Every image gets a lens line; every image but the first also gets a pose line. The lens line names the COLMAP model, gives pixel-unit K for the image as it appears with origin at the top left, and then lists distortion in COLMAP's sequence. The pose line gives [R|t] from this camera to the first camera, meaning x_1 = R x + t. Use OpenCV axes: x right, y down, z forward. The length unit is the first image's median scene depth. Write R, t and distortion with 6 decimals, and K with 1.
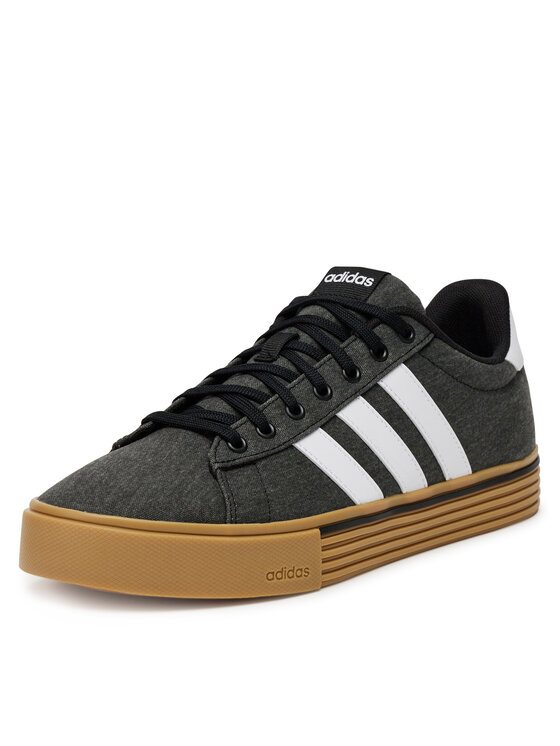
lens RADIAL K [[2189.2, 0, 280.0], [0, 2189.2, 373.0], [0, 0, 1]] dist [-0.020907, 0.032326]
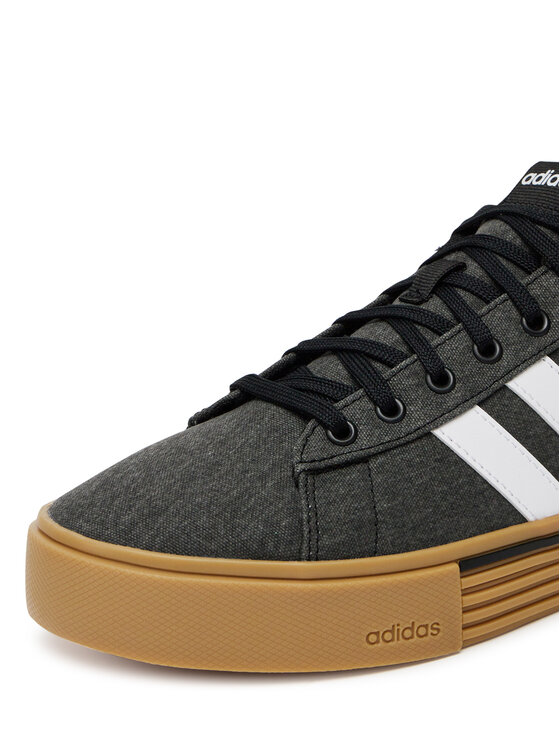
lens RADIAL K [[1749.9, 0, 280.0], [0, 1749.9, 373.0], [0, 0, 1]] dist [0.096091, 0.106296]
pose [[0.967954, 0.025271, -0.249854, 0.095550], [-0.004048, 0.996364, 0.085097, -0.031342], [0.251096, -0.081358, 0.964537, 0.466168]]
